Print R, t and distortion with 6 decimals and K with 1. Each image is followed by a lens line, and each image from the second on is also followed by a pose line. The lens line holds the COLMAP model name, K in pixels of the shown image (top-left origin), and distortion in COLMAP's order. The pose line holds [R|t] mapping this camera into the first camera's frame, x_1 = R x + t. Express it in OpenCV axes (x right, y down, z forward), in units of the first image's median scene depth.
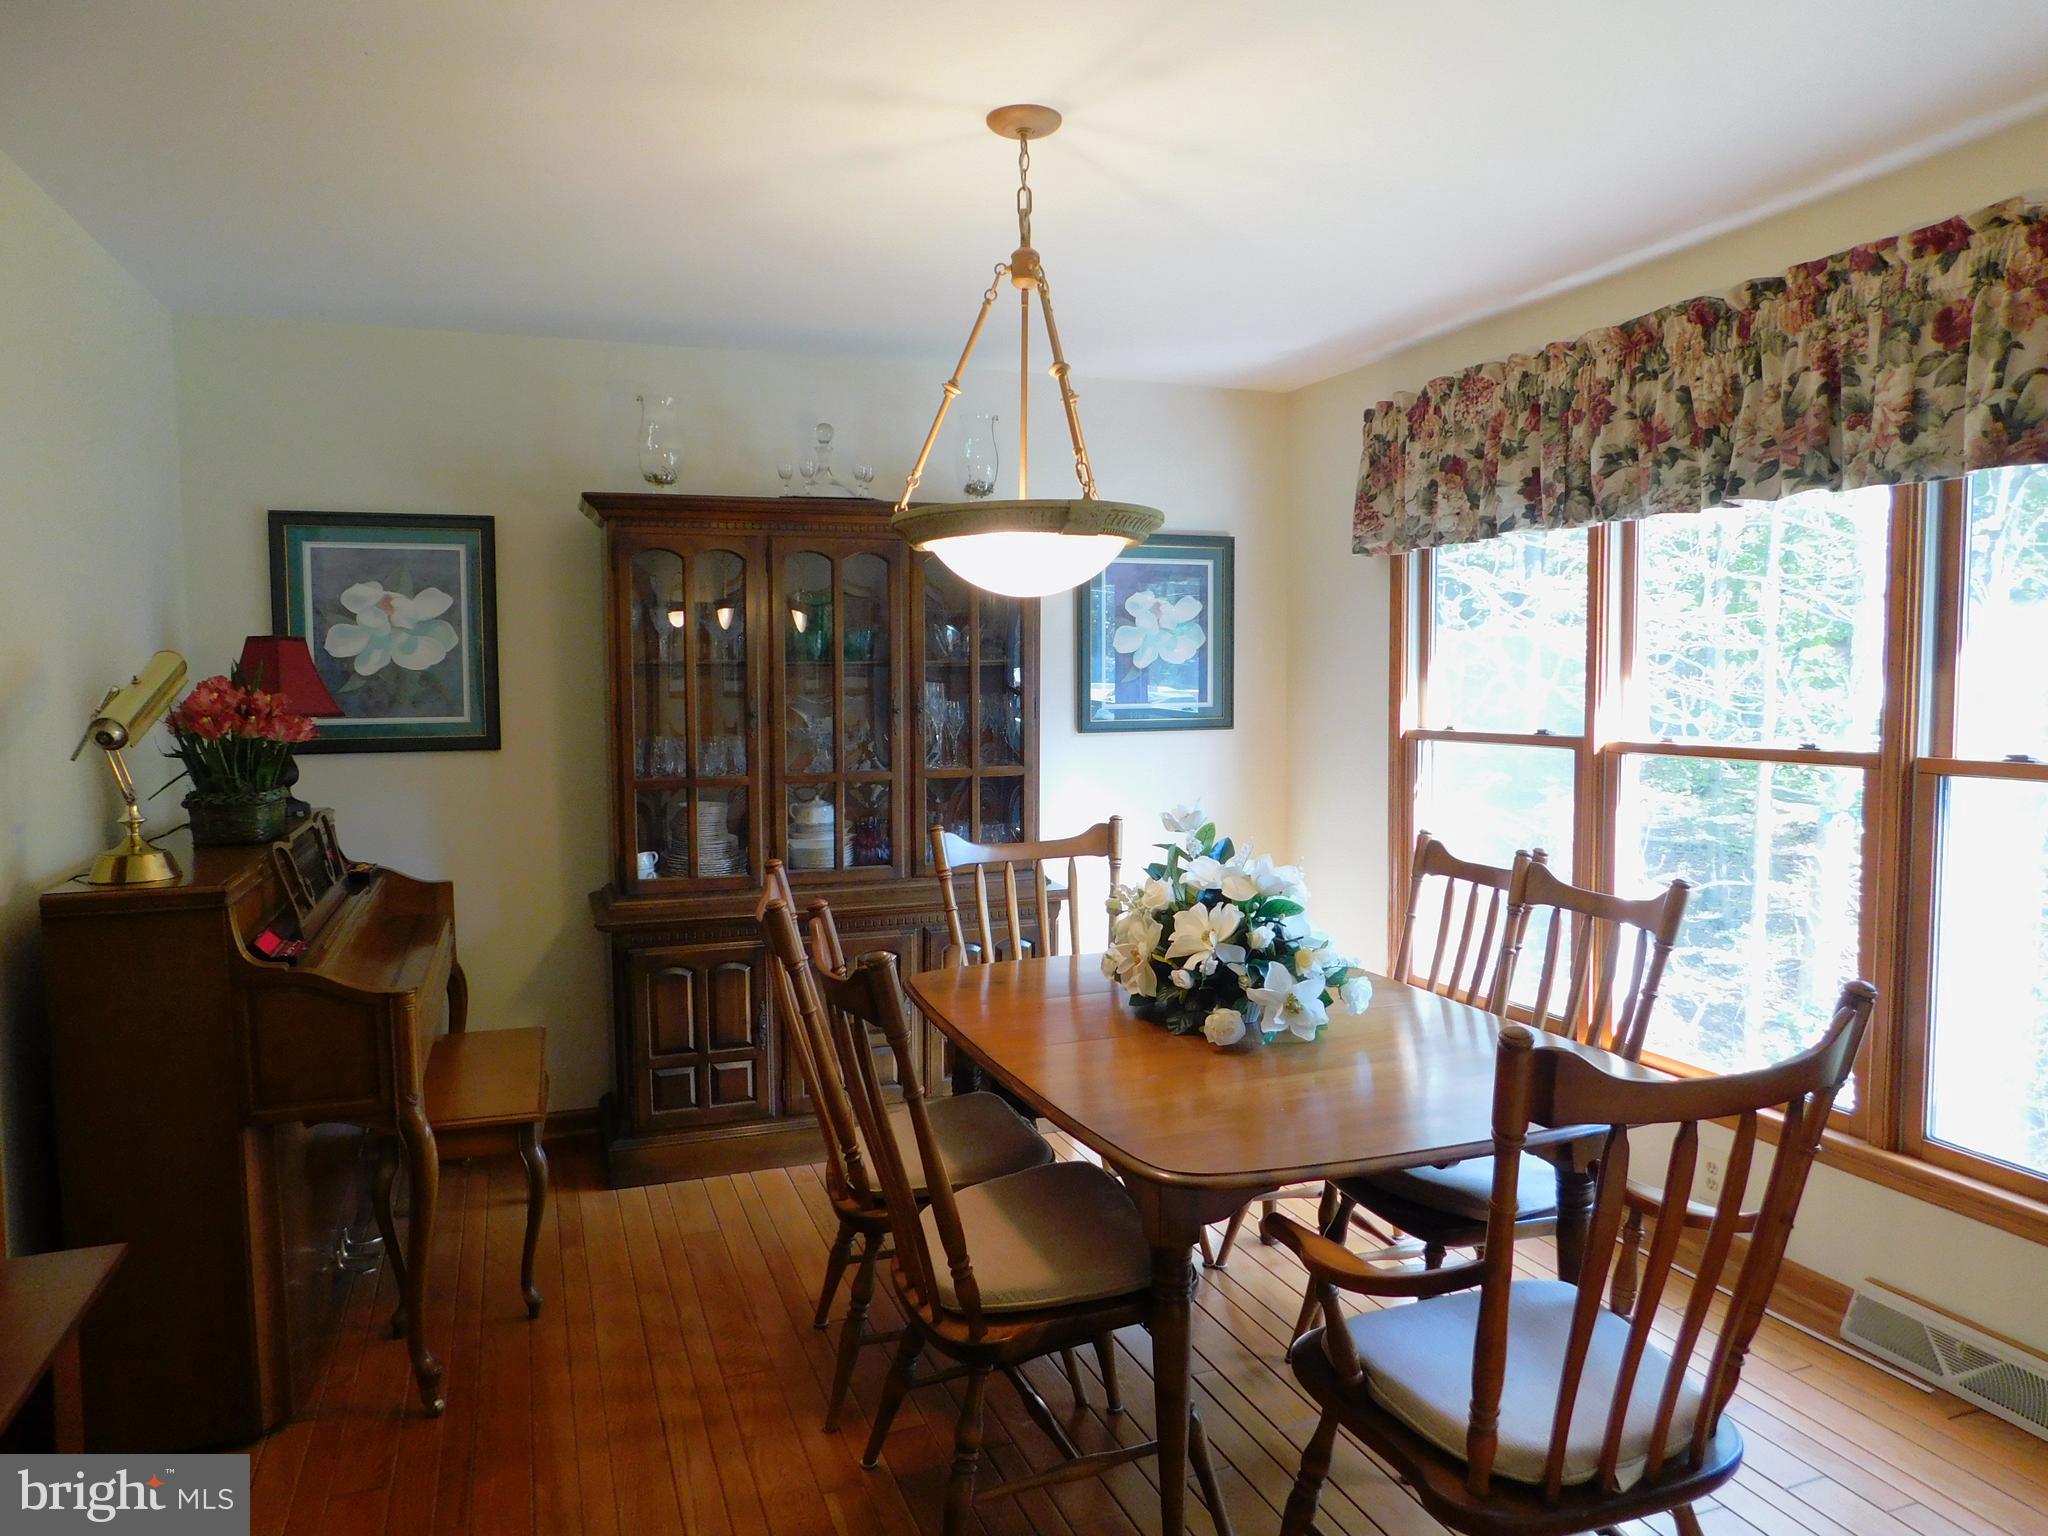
lens RADIAL K [[1363.8, 0, 1018.7], [0, 1363.8, 759.9], [0, 0, 1]] dist [-0.069340, 0.054212]
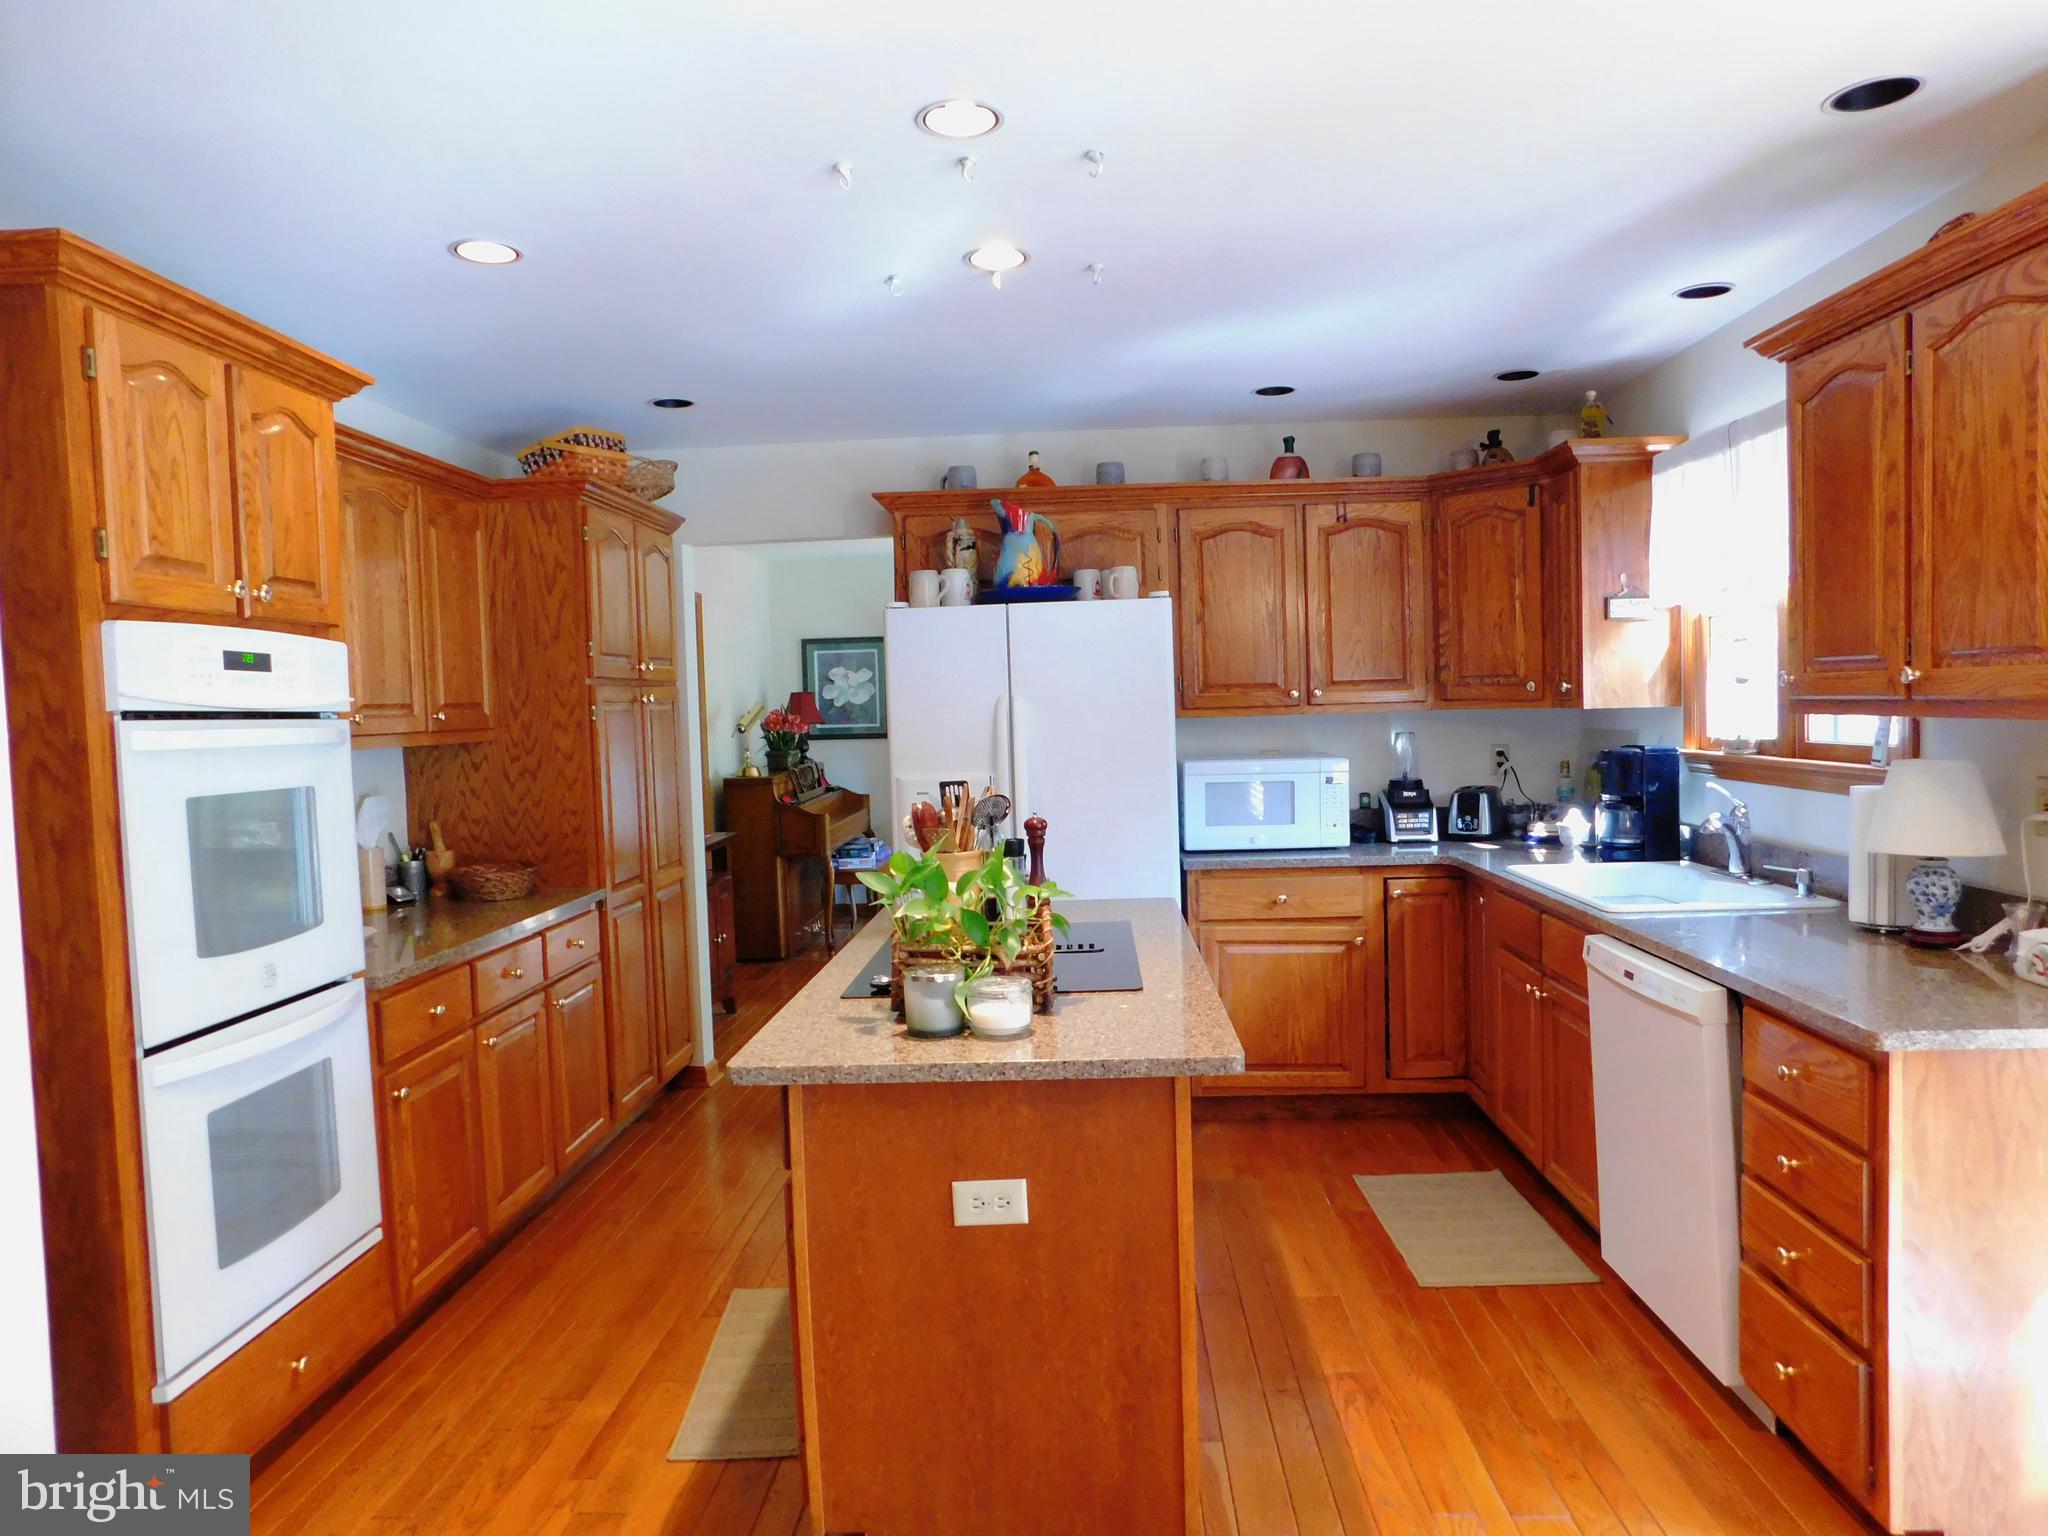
lens RADIAL K [[1363.8, 0, 1022.7], [0, 1363.8, 765.4], [0, 0, 1]] dist [-0.069340, 0.054212]
pose [[0.920471, -0.008229, -0.390723, 0.773557], [0.005303, 0.999949, -0.008566, 0.064107], [0.390774, 0.005813, 0.920468, -1.108242]]
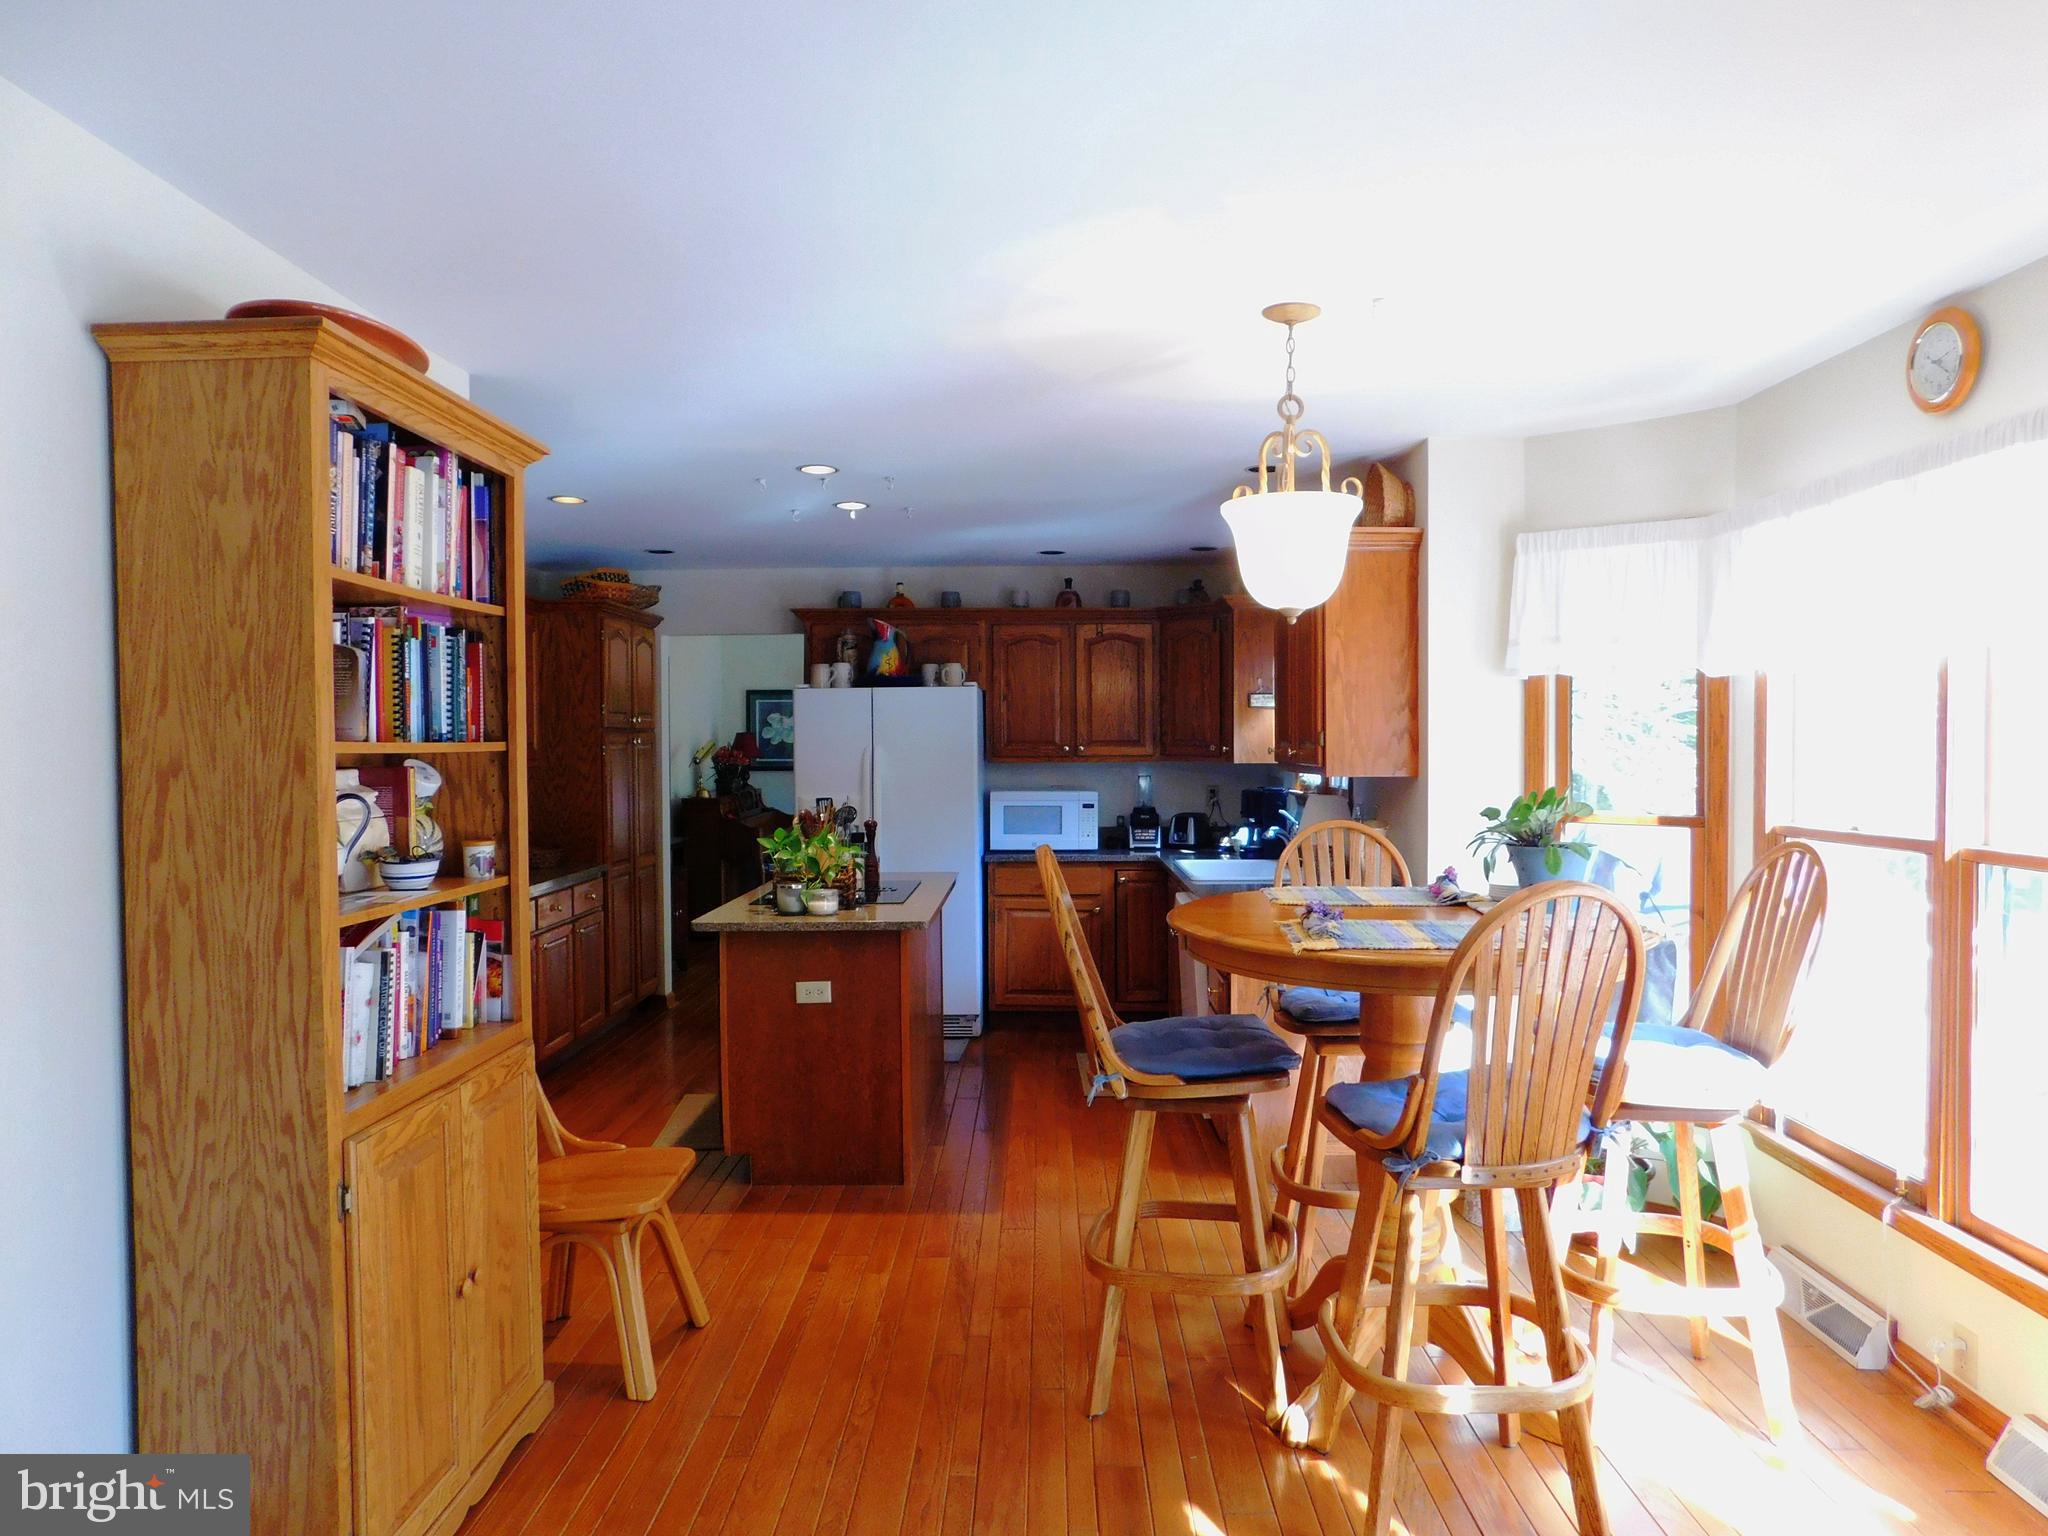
lens RADIAL K [[1363.8, 0, 1023.6], [0, 1363.8, 759.3], [0, 0, 1]] dist [-0.069340, 0.054212]
pose [[0.933806, 0.002273, -0.357773, 1.152657], [-0.017602, 0.999061, -0.039594, 0.080756], [0.357347, 0.043270, 0.932969, -1.672160]]
